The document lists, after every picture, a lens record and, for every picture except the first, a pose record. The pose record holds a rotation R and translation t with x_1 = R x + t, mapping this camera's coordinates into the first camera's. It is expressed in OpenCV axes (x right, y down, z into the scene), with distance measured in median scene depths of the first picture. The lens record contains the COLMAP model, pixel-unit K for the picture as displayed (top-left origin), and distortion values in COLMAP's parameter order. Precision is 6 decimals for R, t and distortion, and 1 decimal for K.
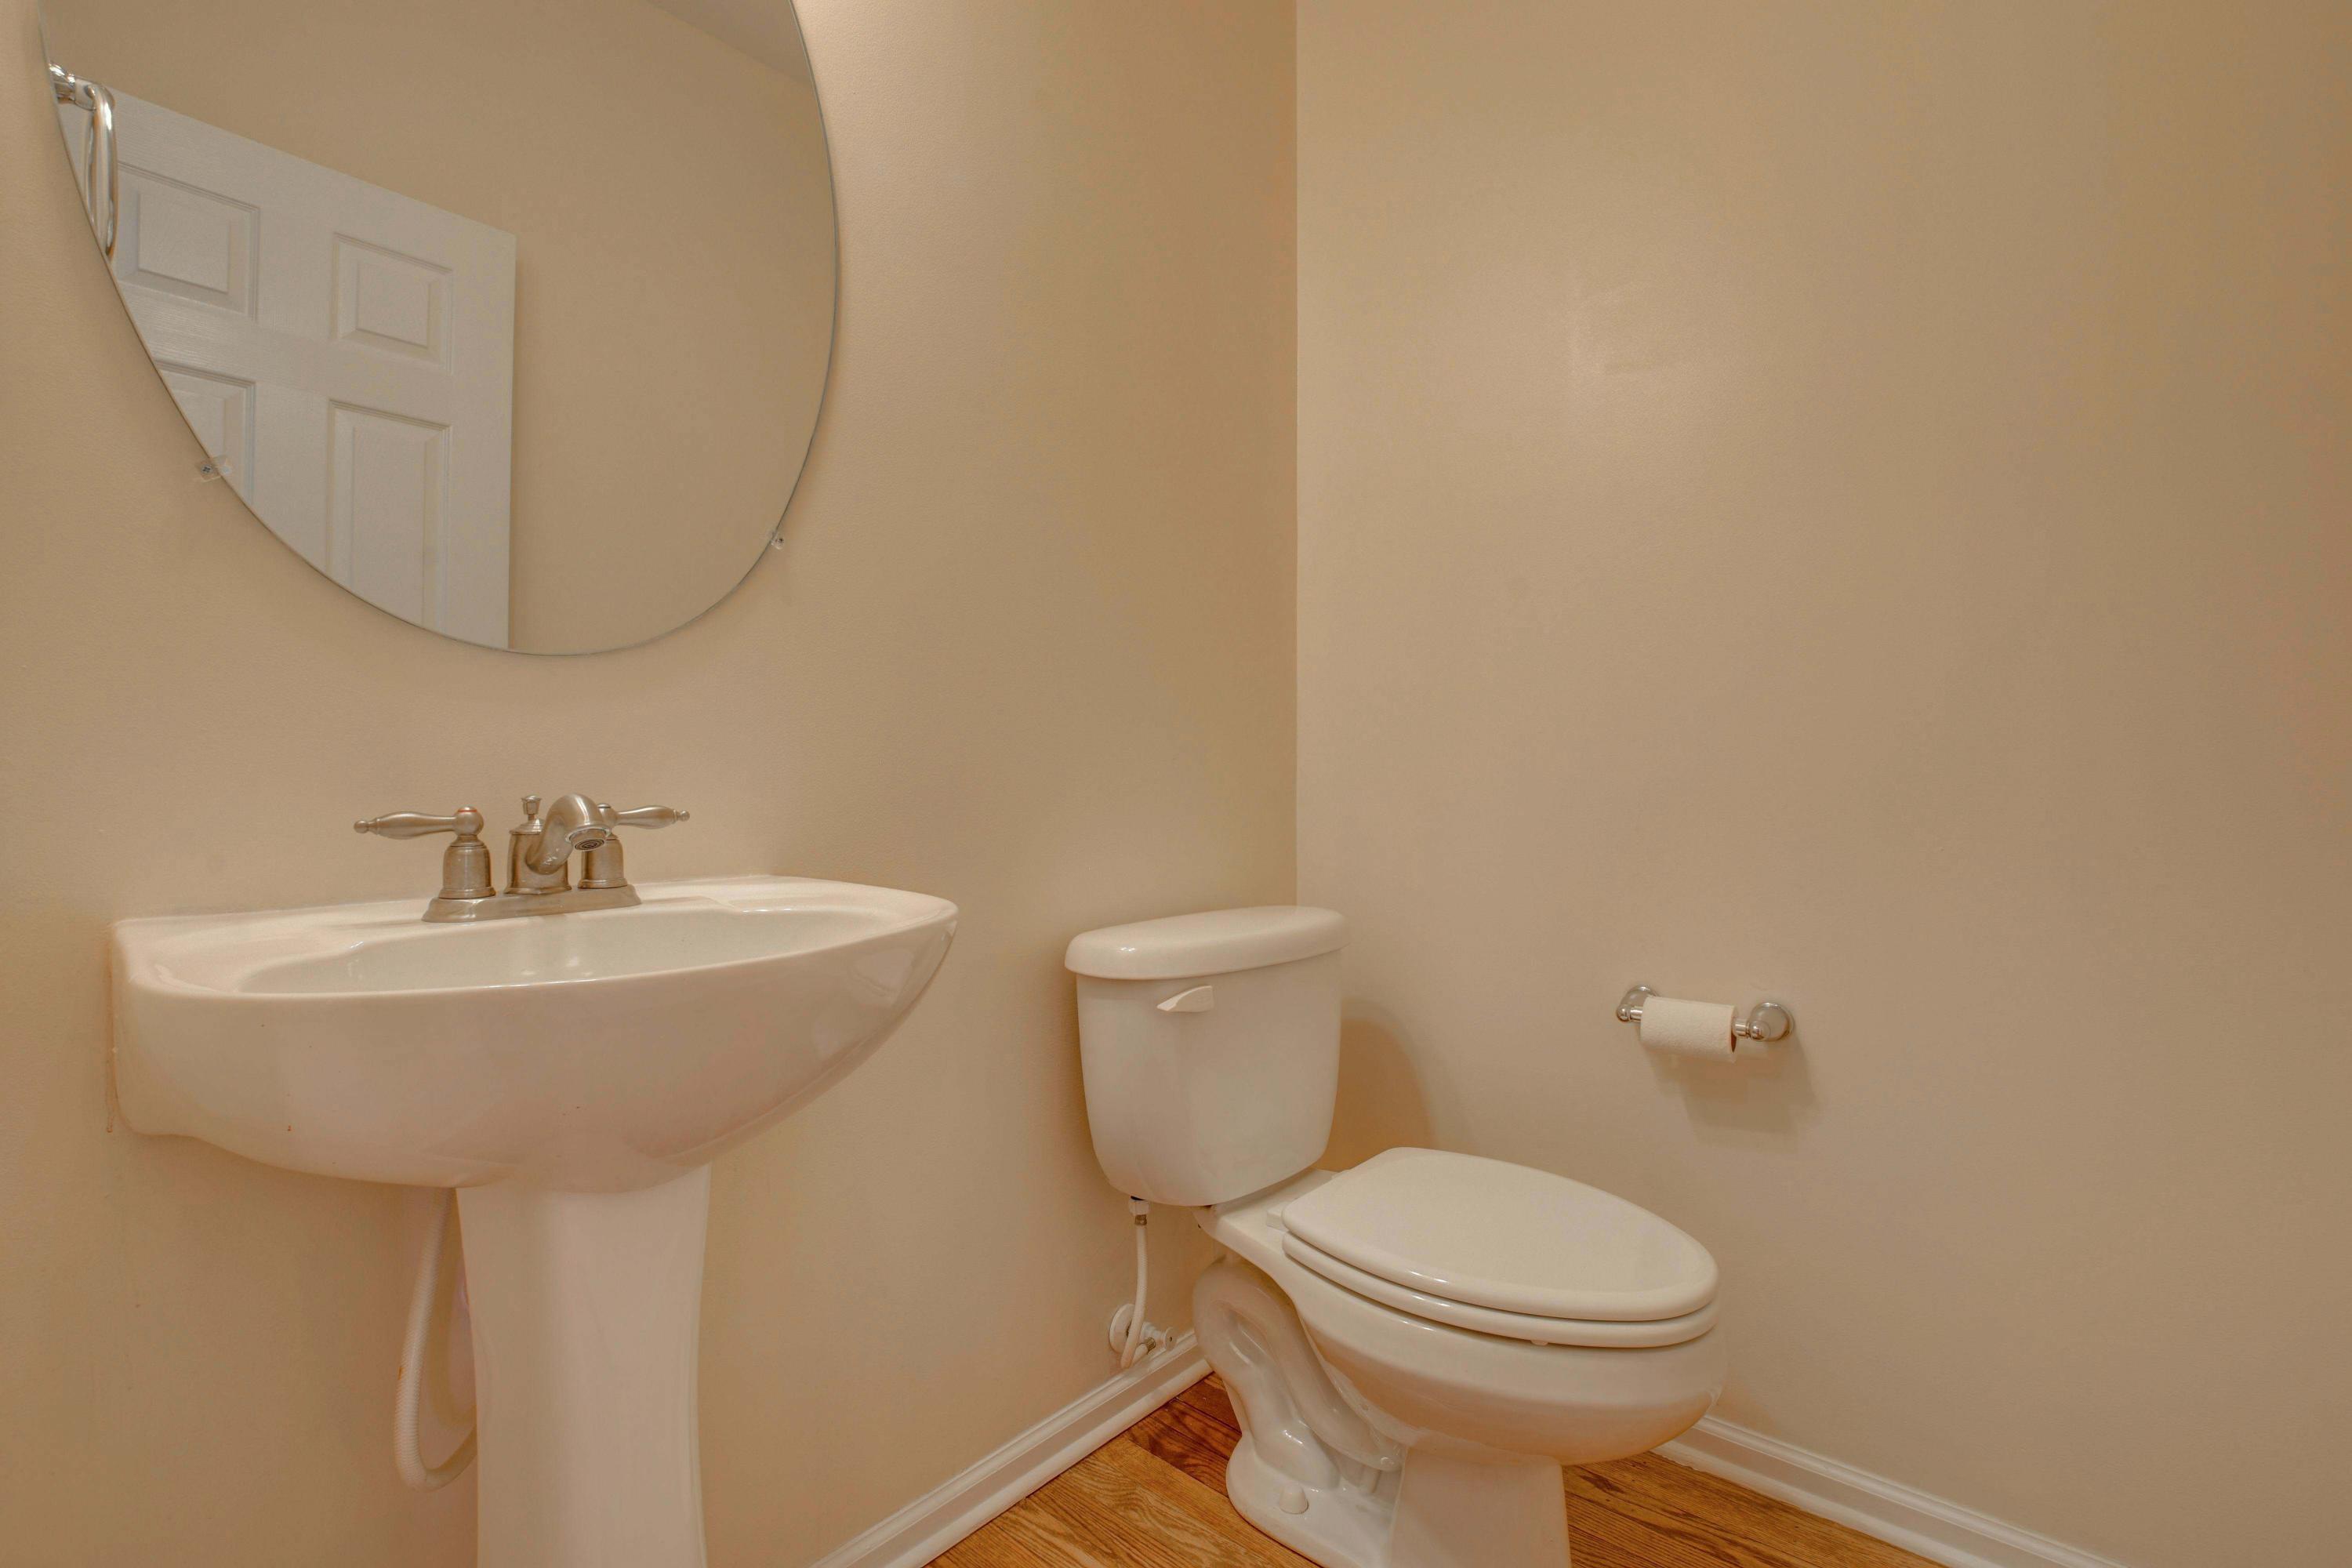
lens RADIAL K [[1036.7, 0, 1175.2], [0, 1036.7, 778.1], [0, 0, 1]] dist [-0.022838, 0.005864]
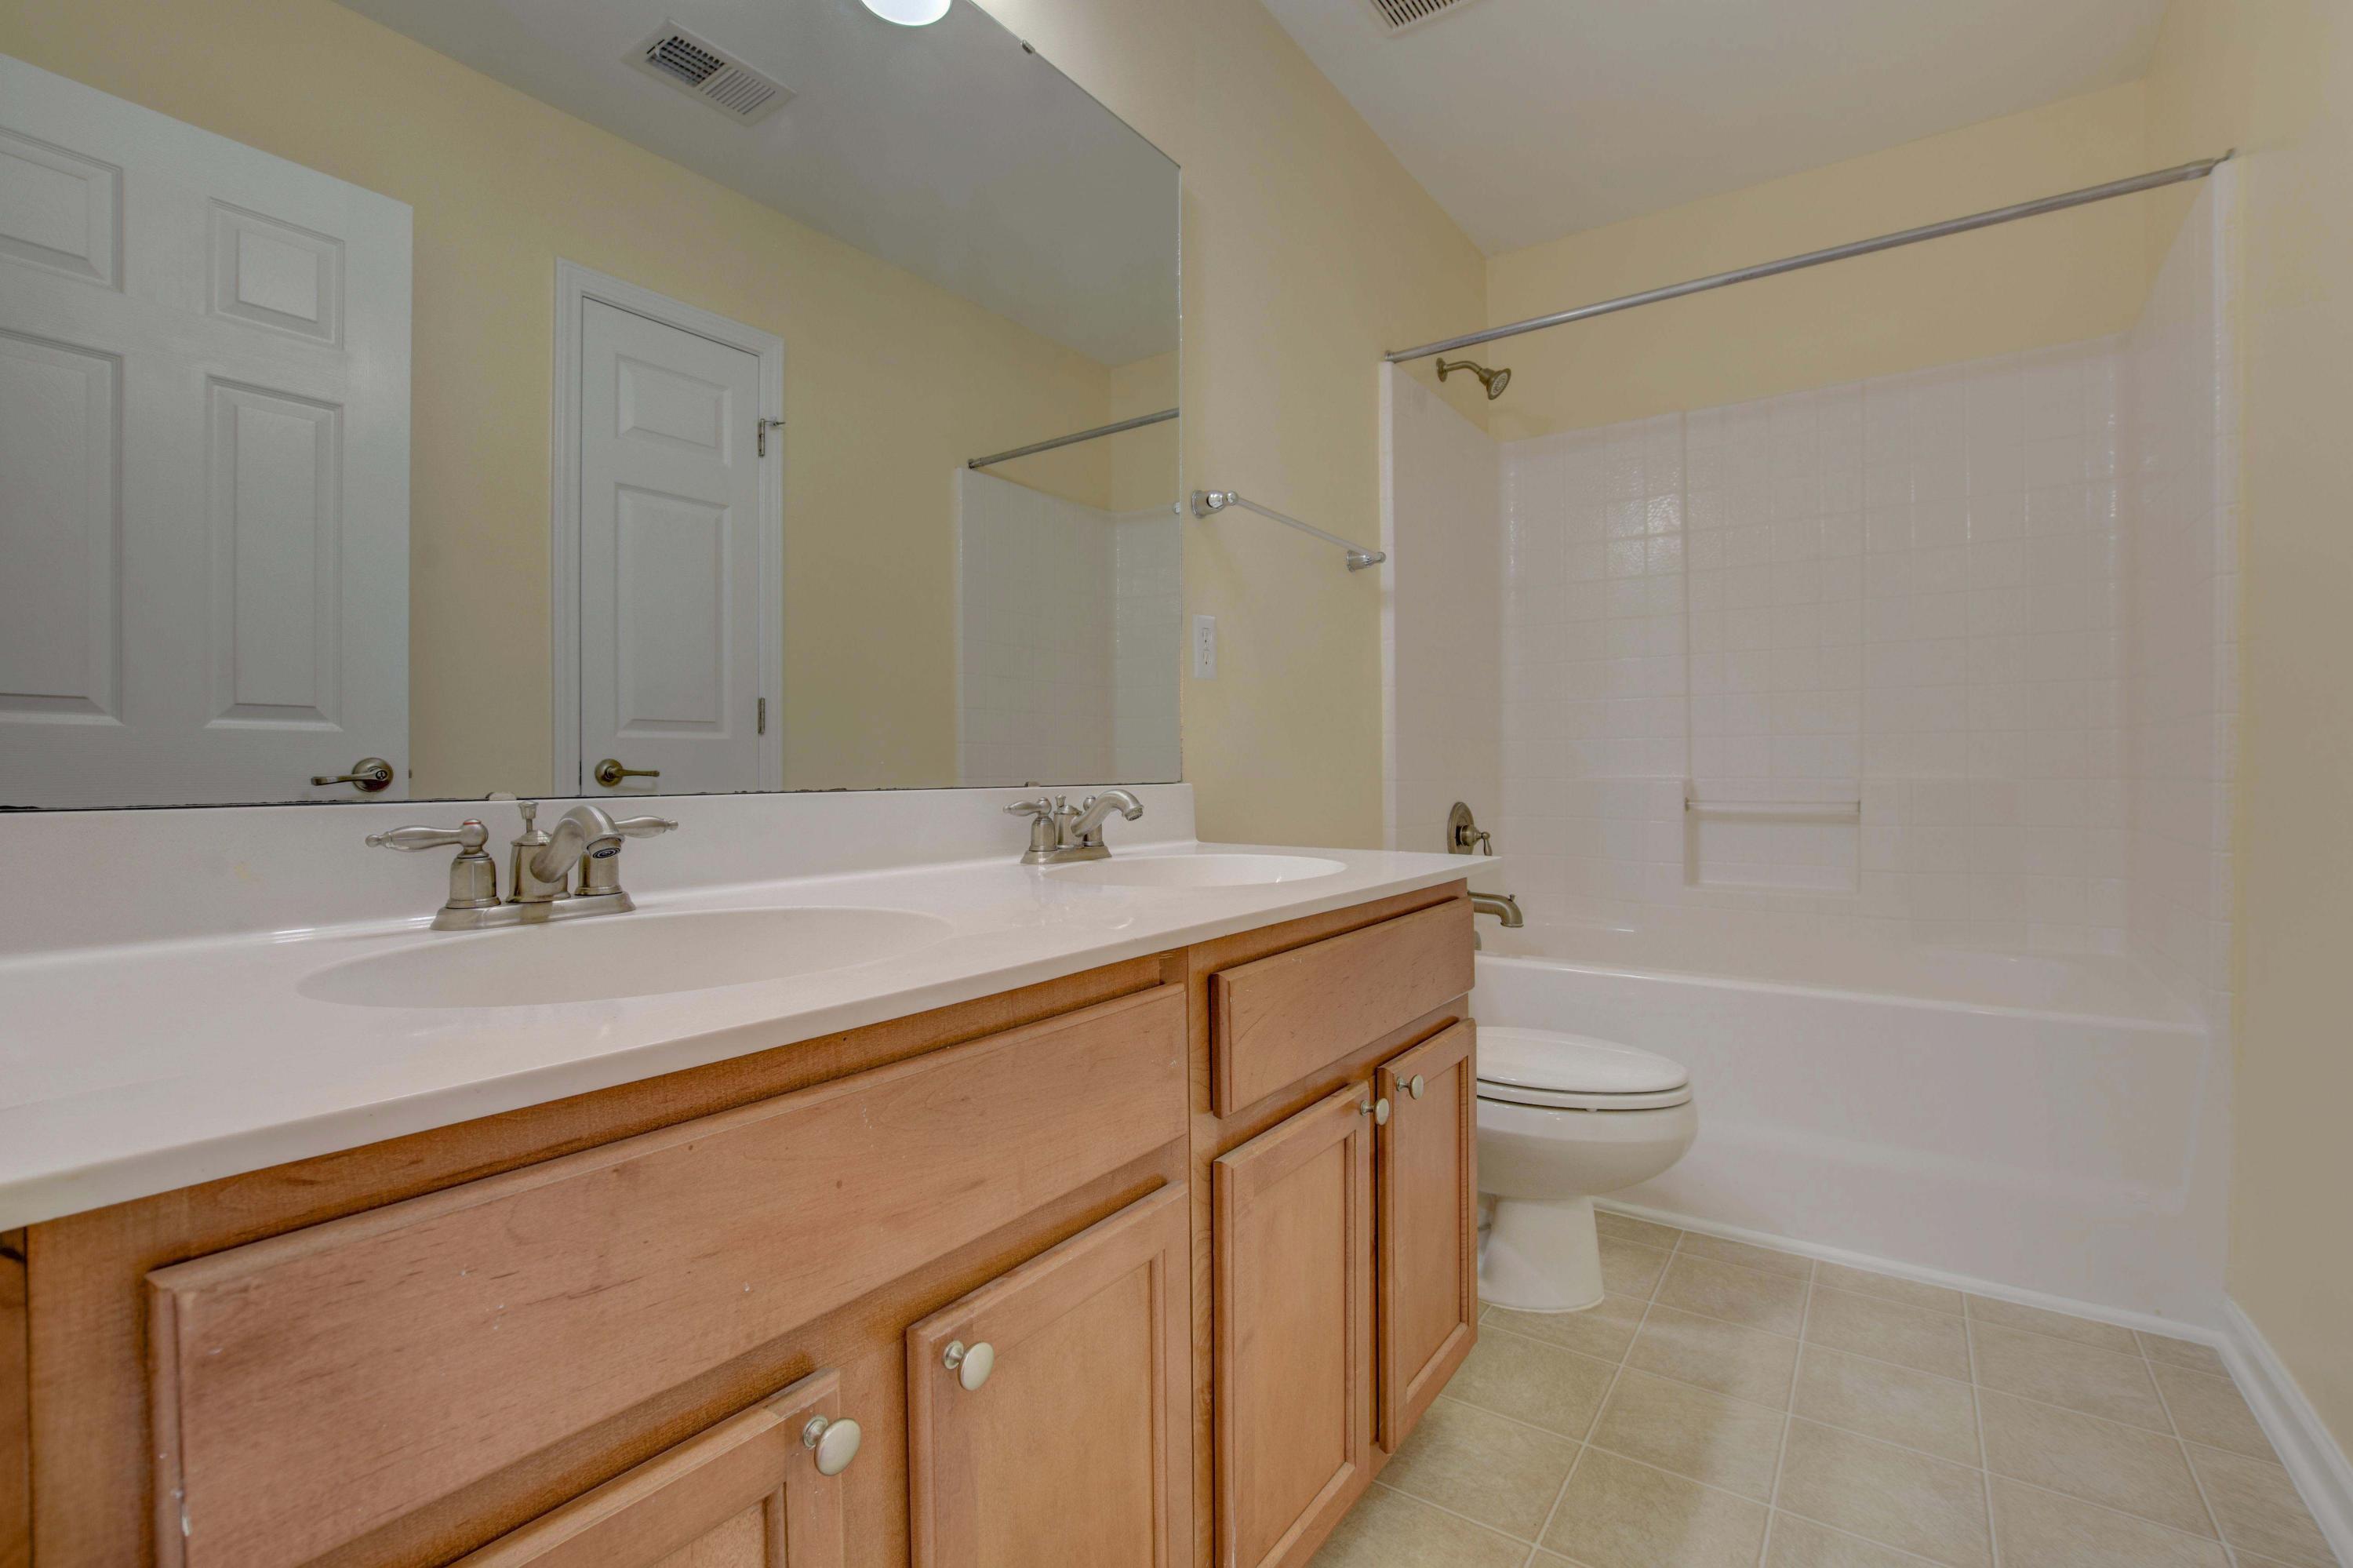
lens RADIAL K [[1037.2, 0, 1185.4], [0, 1037.2, 778.5], [0, 0, 1]] dist [-0.022838, 0.005864]
pose [[0.983271, -0.012508, 0.181719, -0.167607], [0.013755, 0.999890, -0.005601, 0.002226], [-0.181629, 0.008007, 0.983335, -0.151006]]
